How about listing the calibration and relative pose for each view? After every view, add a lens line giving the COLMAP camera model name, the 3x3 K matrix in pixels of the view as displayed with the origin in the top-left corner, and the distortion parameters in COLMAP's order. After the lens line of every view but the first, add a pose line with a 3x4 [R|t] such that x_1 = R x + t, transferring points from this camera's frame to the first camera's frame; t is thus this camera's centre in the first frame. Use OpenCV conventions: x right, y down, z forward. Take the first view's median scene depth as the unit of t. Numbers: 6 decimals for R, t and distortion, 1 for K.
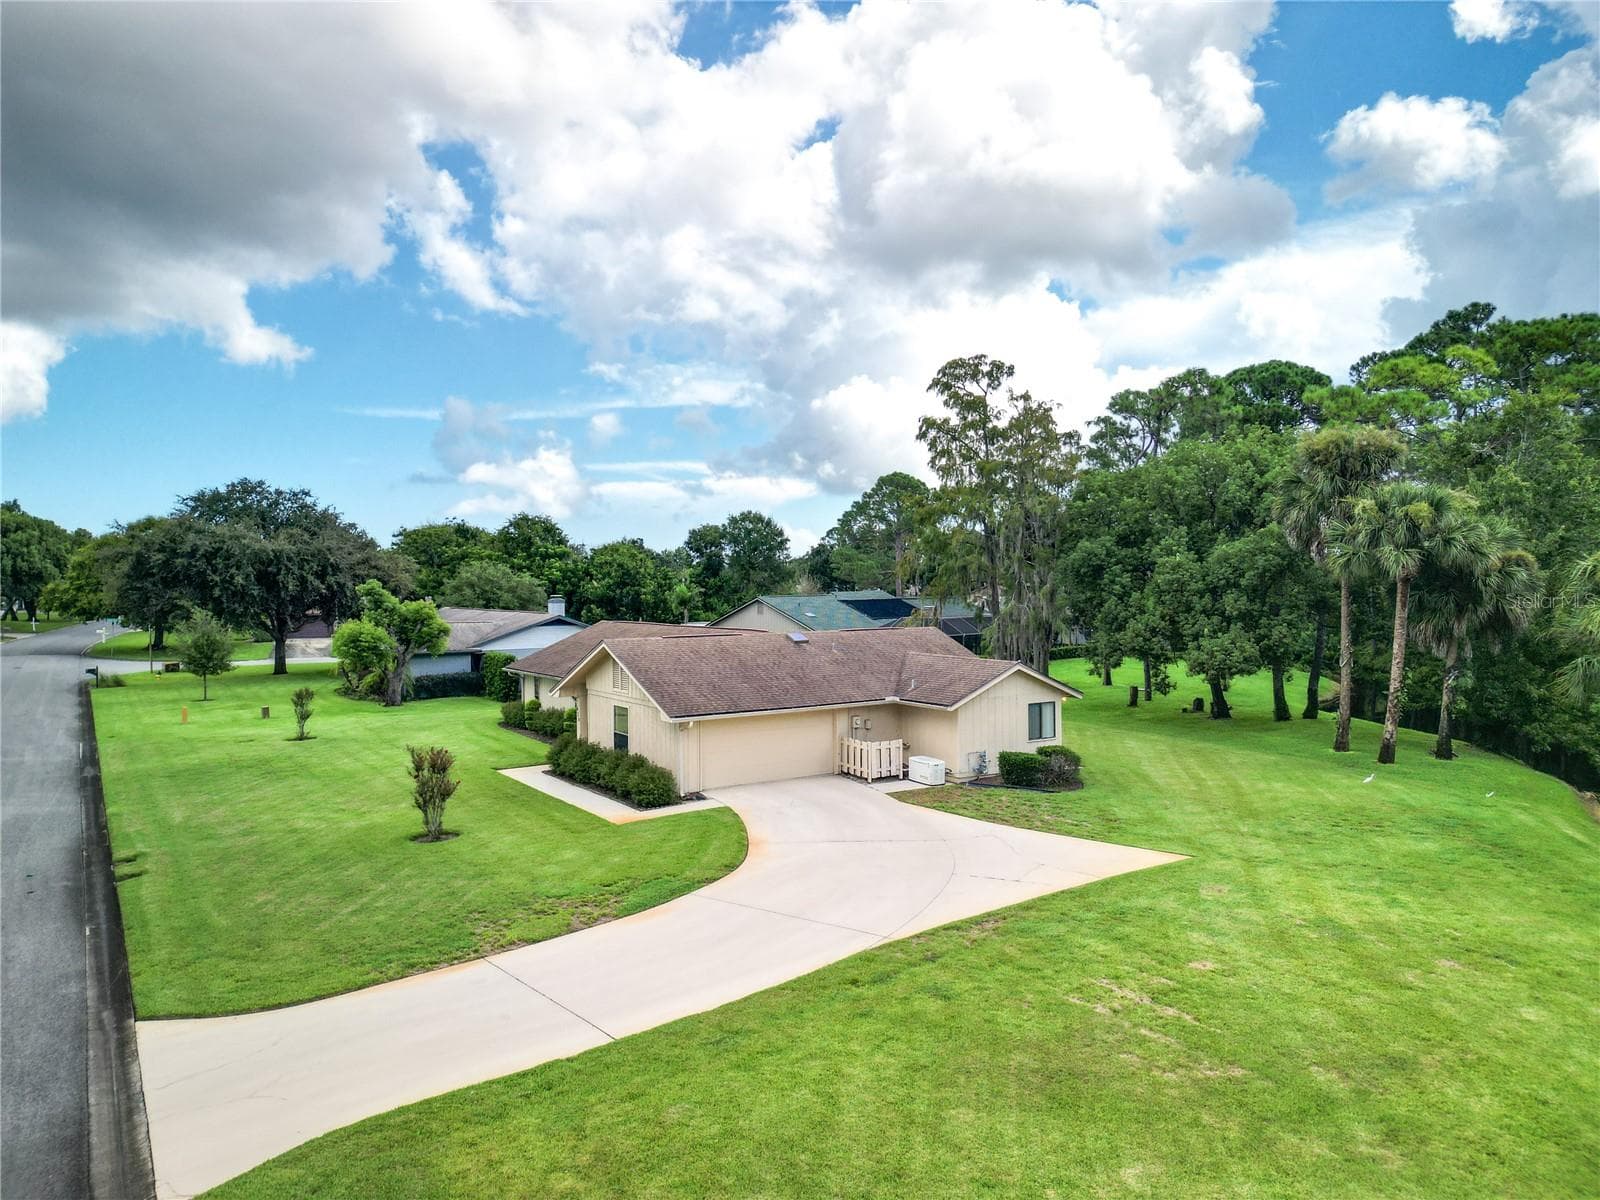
lens RADIAL K [[1178.9, 0, 796.0], [0, 1178.9, 625.5], [0, 0, 1]] dist [0.103526, -0.110248]
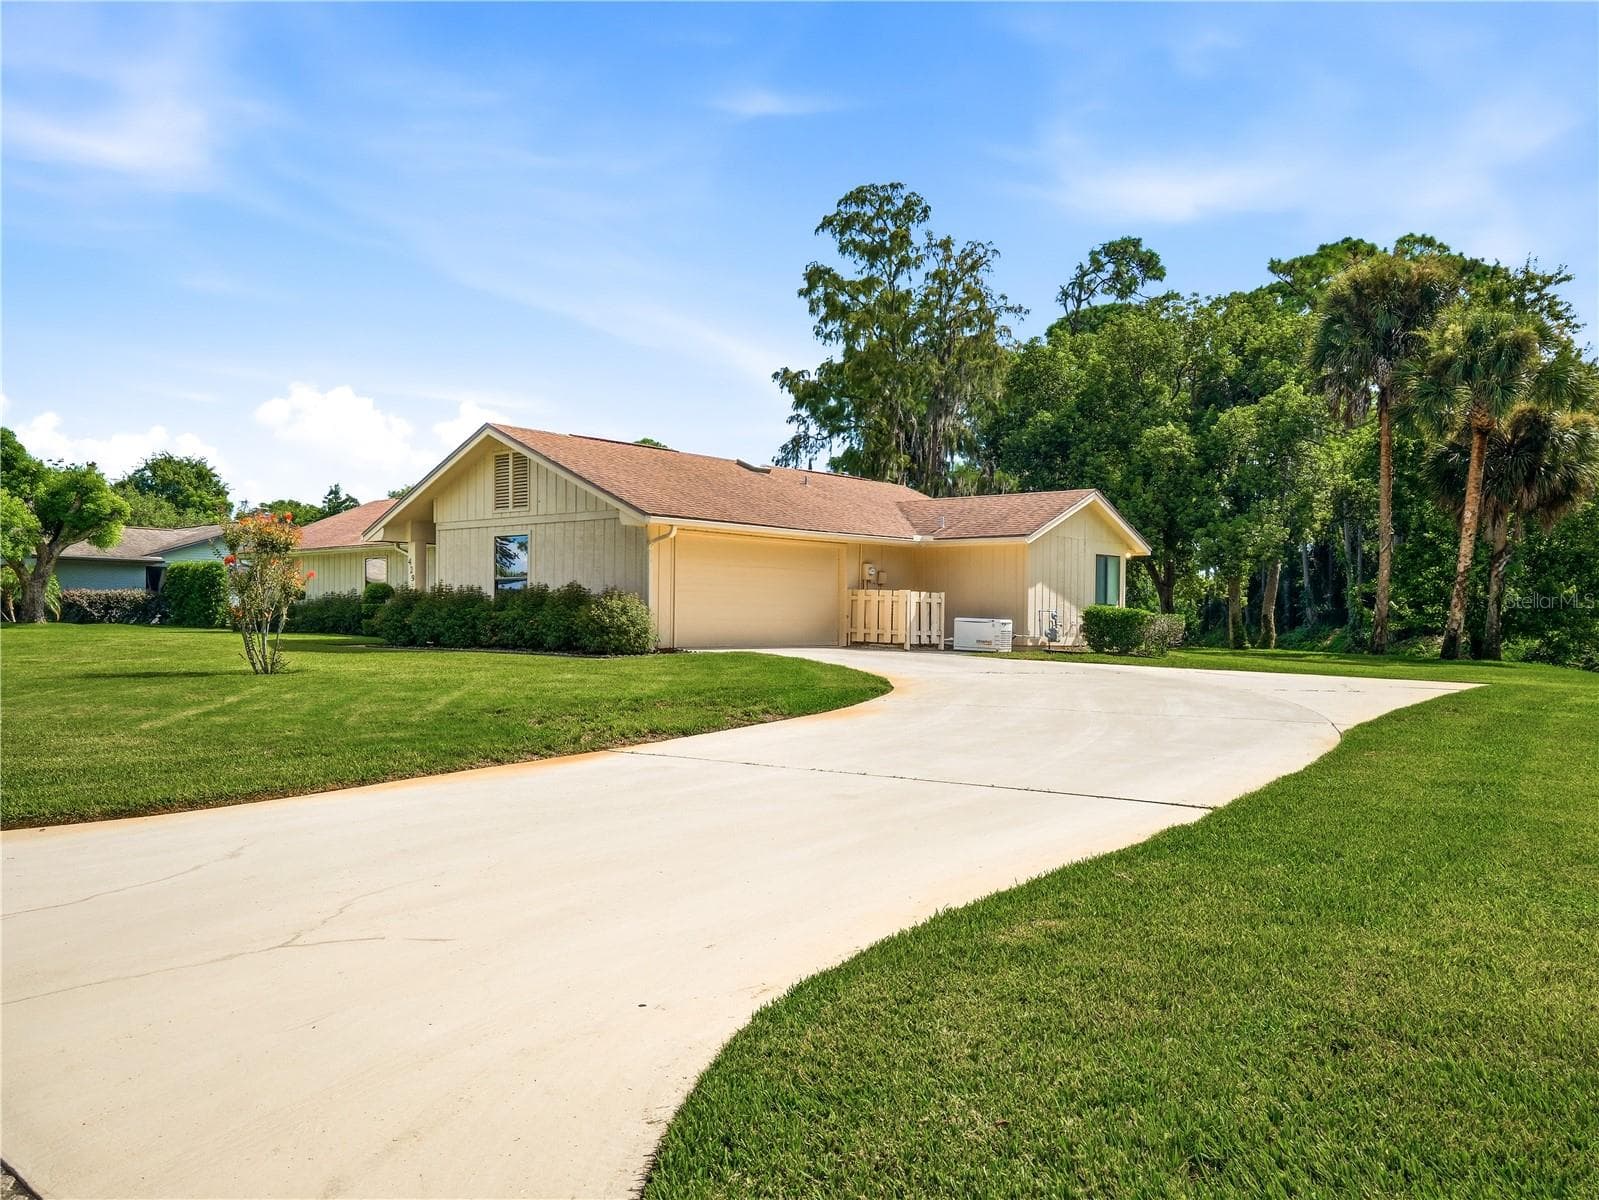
lens RADIAL K [[1287.5, 0, 799.5], [0, 1287.5, 662.1], [0, 0, 1]] dist [-0.001432, -0.000642]
pose [[0.960923, 0.015941, 0.276355, -0.132472], [-0.009014, 0.999613, -0.026319, 0.107847], [-0.276667, 0.022799, 0.960695, 0.213900]]
